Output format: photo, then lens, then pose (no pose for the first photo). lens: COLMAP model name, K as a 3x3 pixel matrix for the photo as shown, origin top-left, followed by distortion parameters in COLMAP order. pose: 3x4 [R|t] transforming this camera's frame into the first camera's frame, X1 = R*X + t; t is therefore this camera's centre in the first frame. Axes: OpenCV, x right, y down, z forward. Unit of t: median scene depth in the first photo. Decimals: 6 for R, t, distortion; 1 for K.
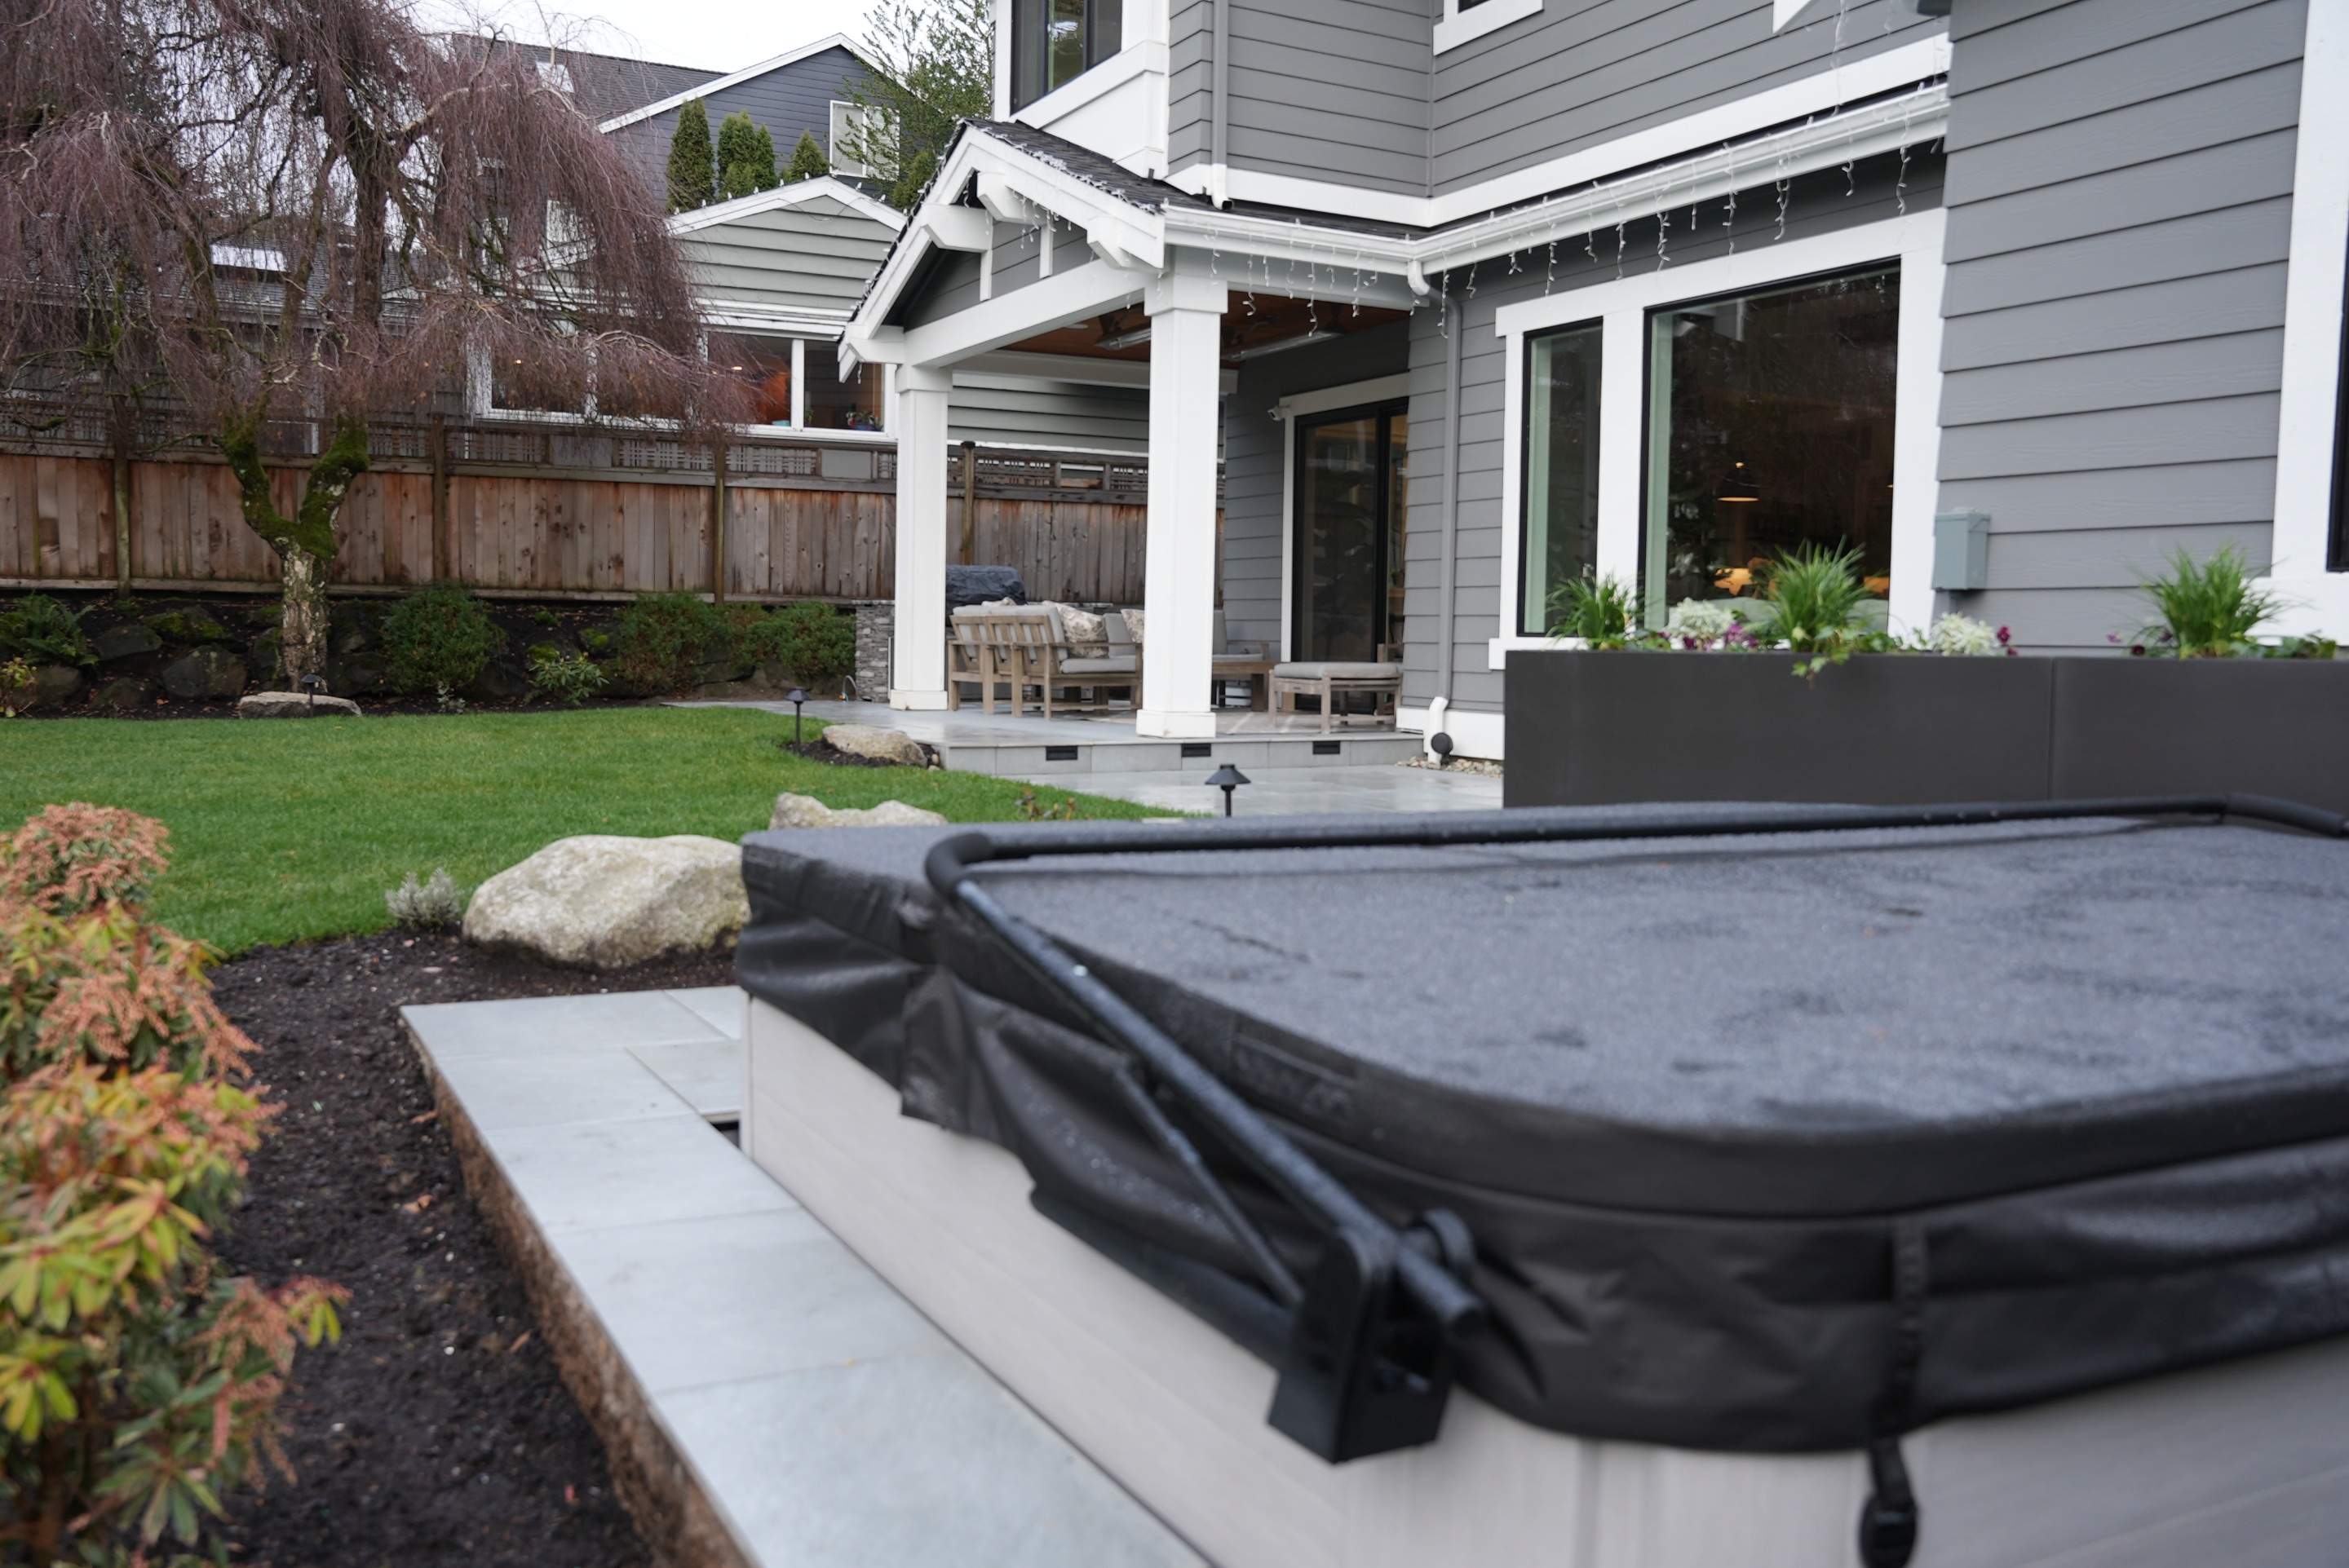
lens RADIAL K [[1965.3, 0, 1174.5], [0, 1965.3, 784.0], [0, 0, 1]] dist [-0.117374, 0.141311]
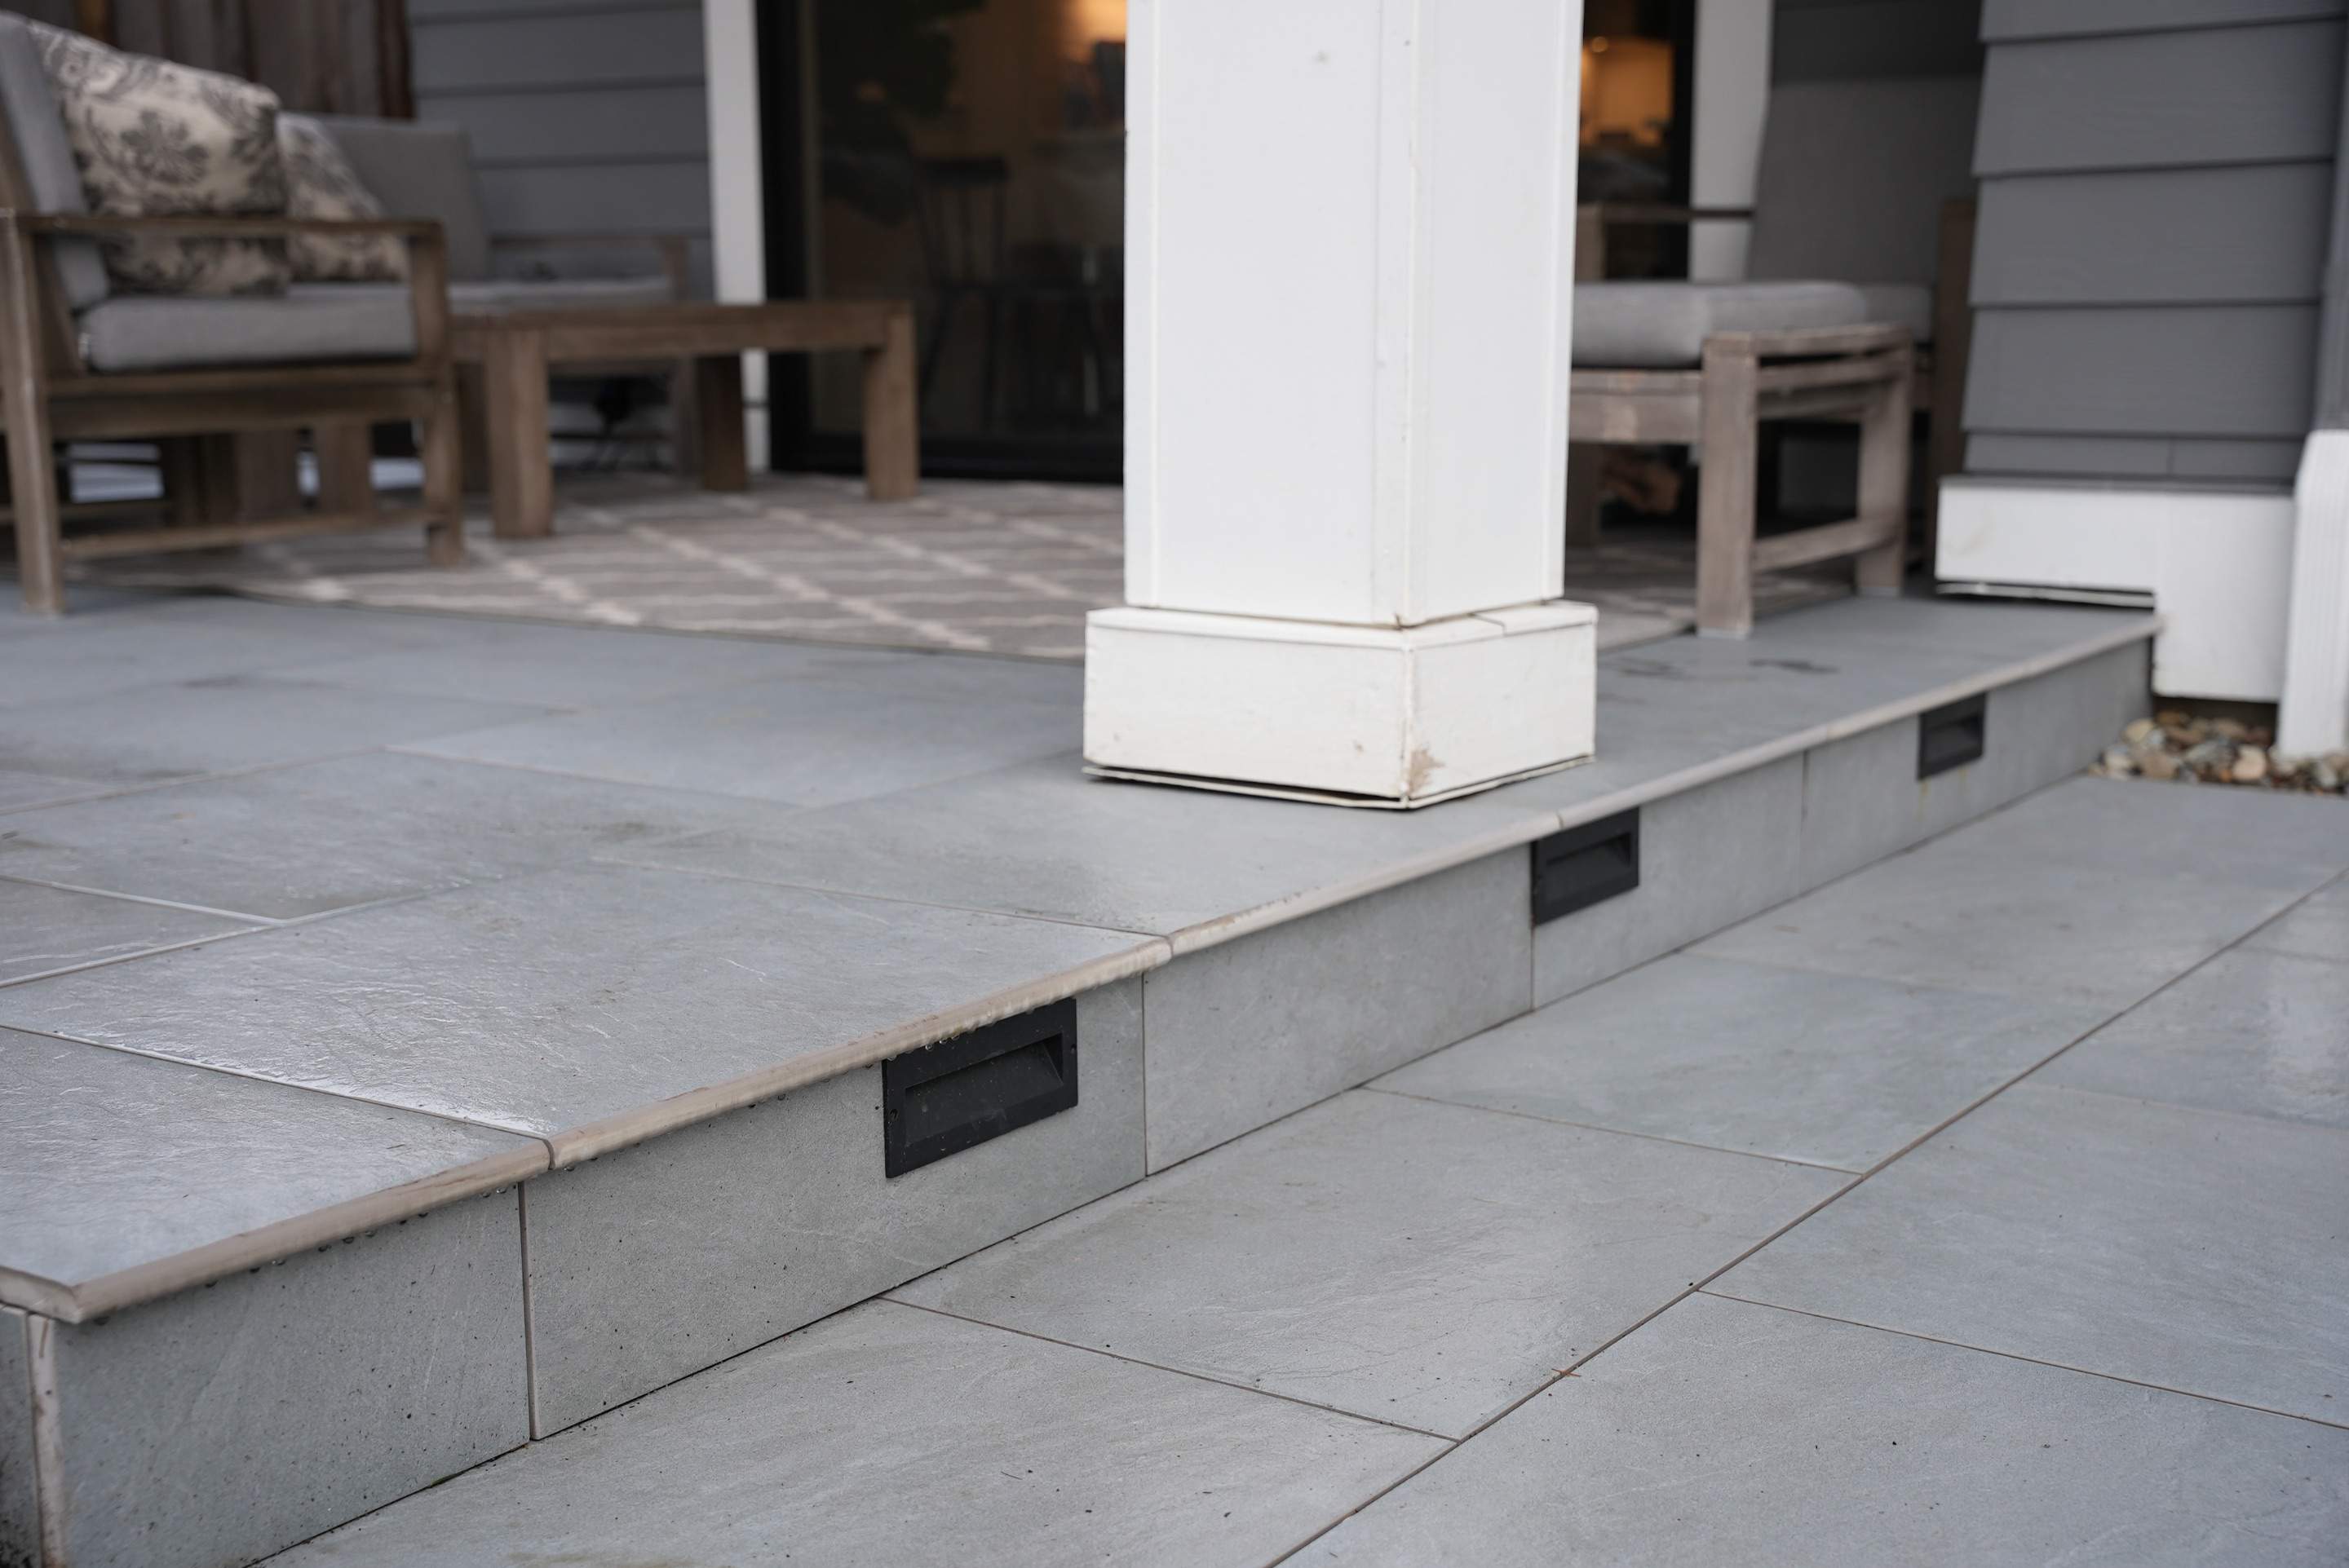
lens RADIAL K [[3091.2, 0, 1174.5], [0, 3091.2, 784.0], [0, 0, 1]] dist [-0.090133, 0.692043]
pose [[0.893803, -0.083498, 0.440618, -0.113767], [0.044313, 0.994150, 0.098504, -0.045529], [-0.446265, -0.068519, 0.892274, 0.746655]]
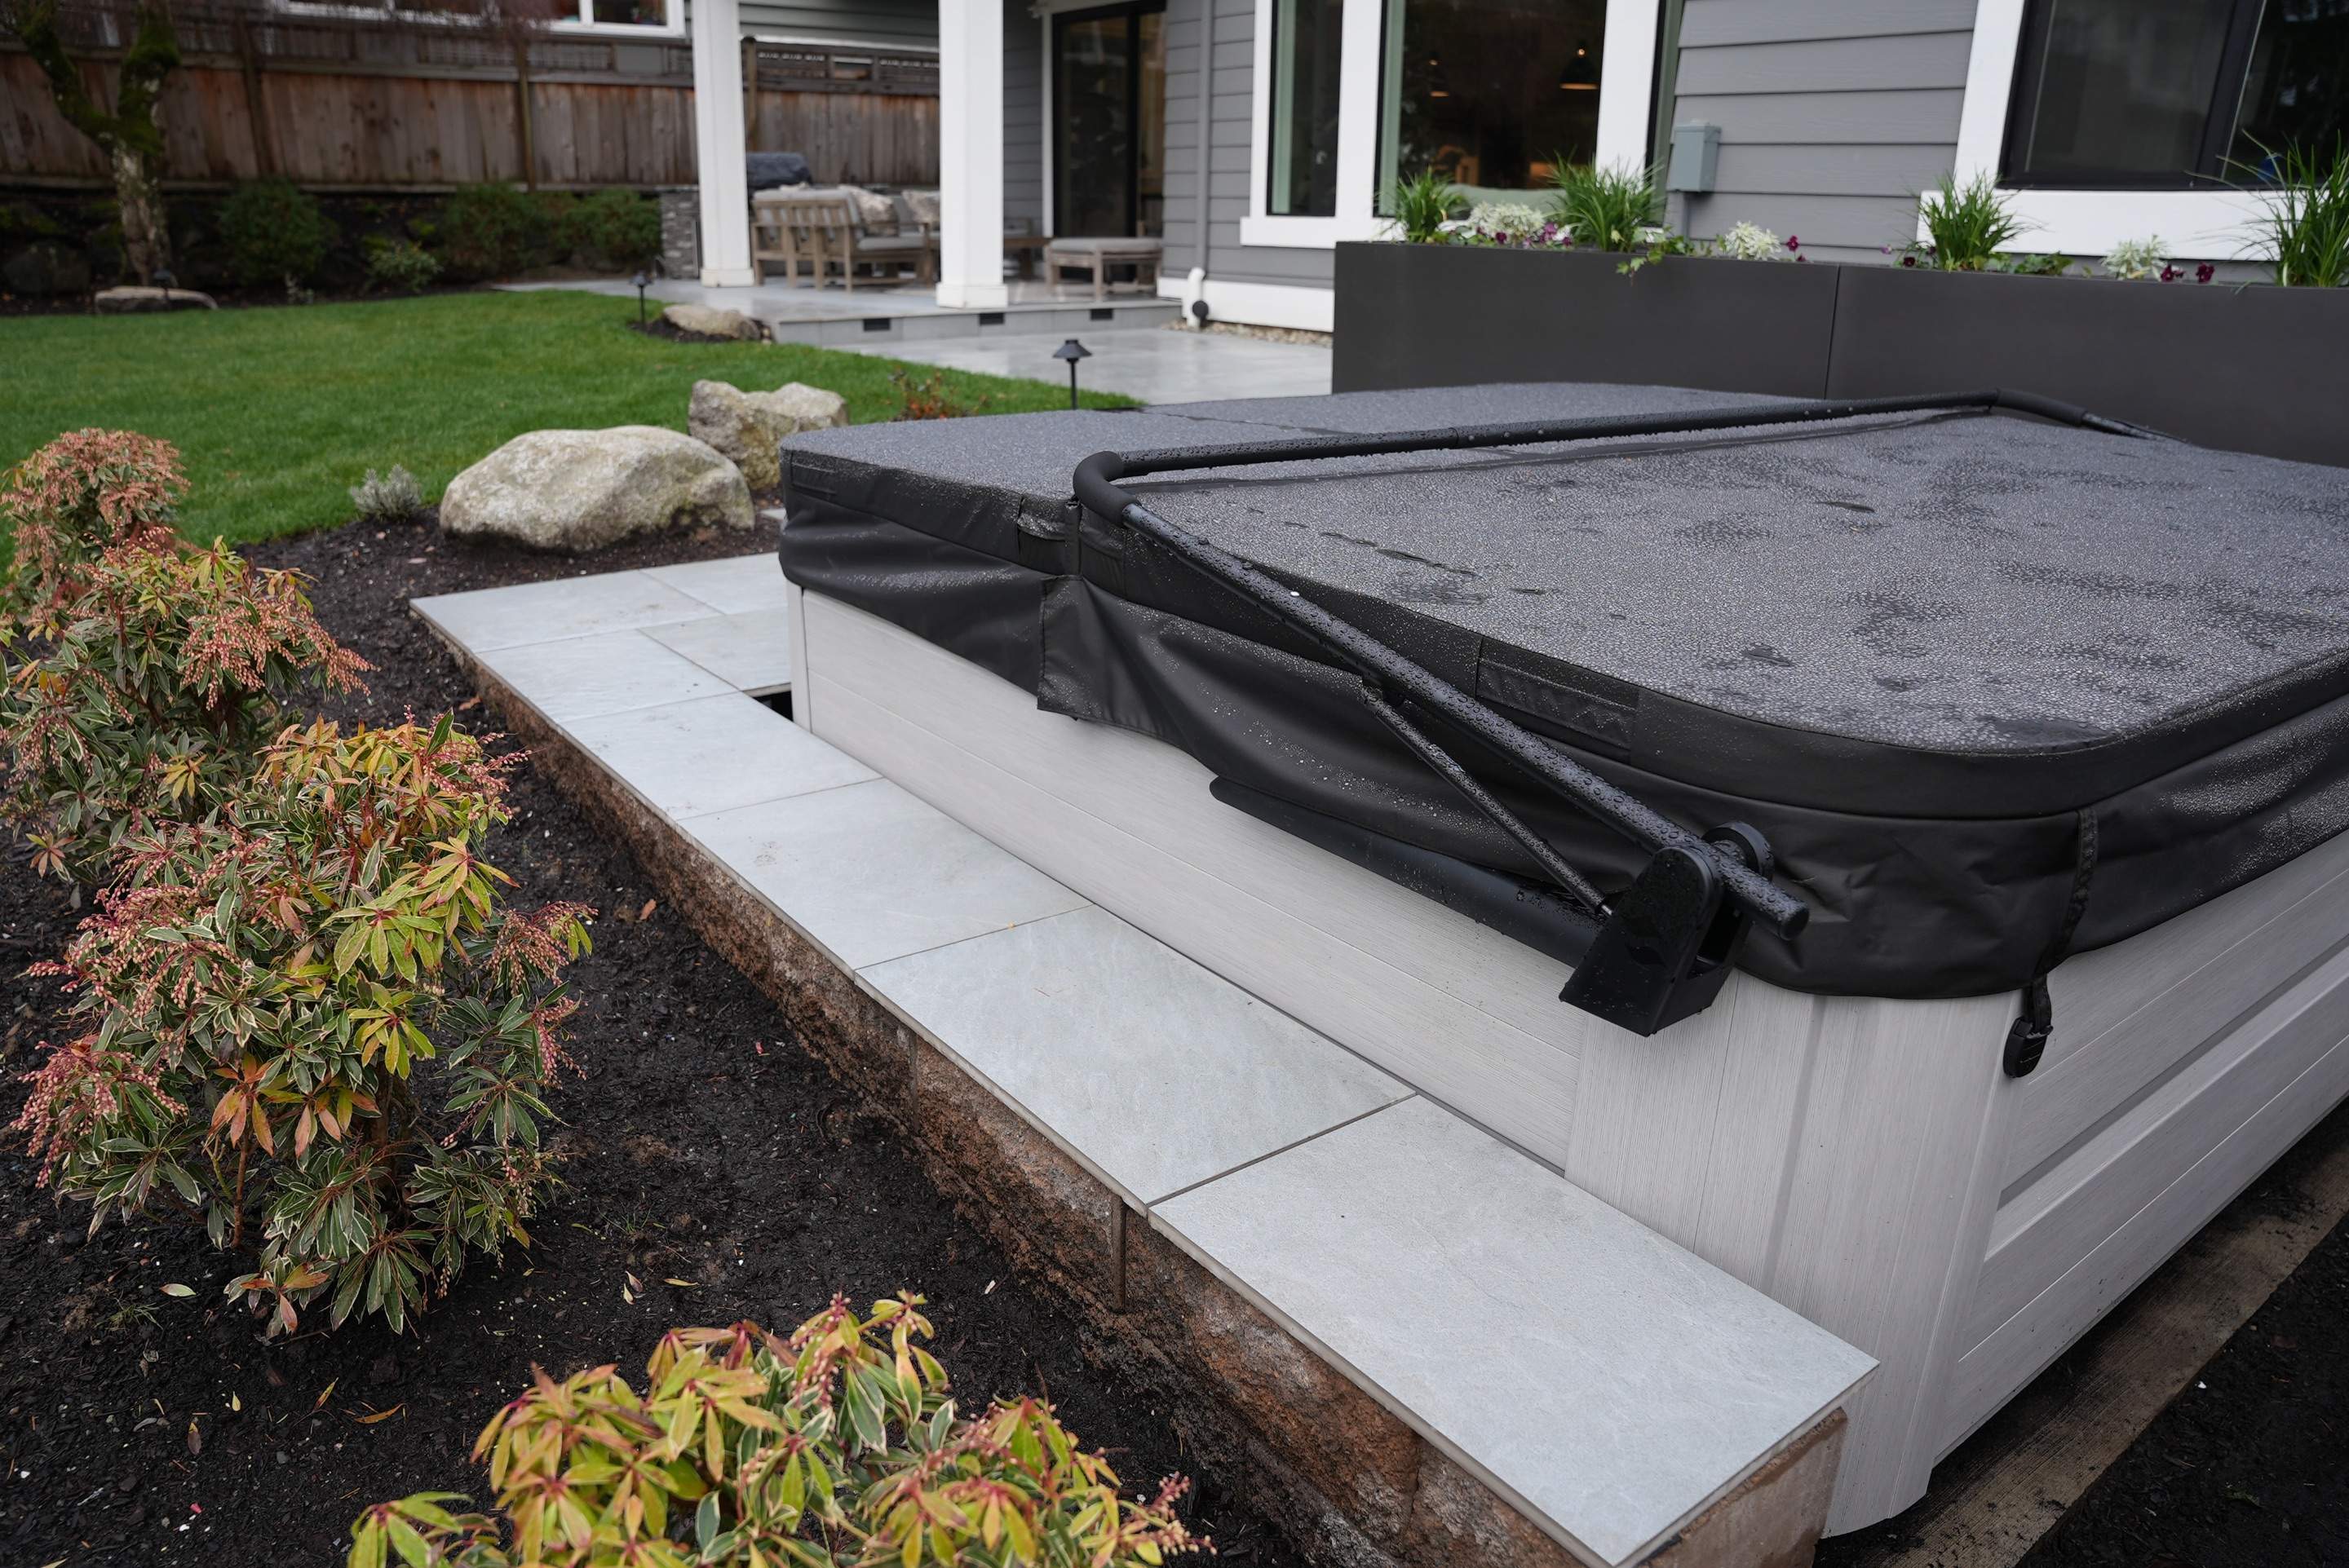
lens RADIAL K [[1631.1, 0, 1174.5], [0, 1631.1, 784.0], [0, 0, 1]] dist [-0.178381, 0.138705]
pose [[0.987167, -0.053736, 0.150379, -0.036932], [0.011252, 0.962749, 0.270164, -0.007088], [-0.159295, -0.265005, 0.950998, 0.016457]]
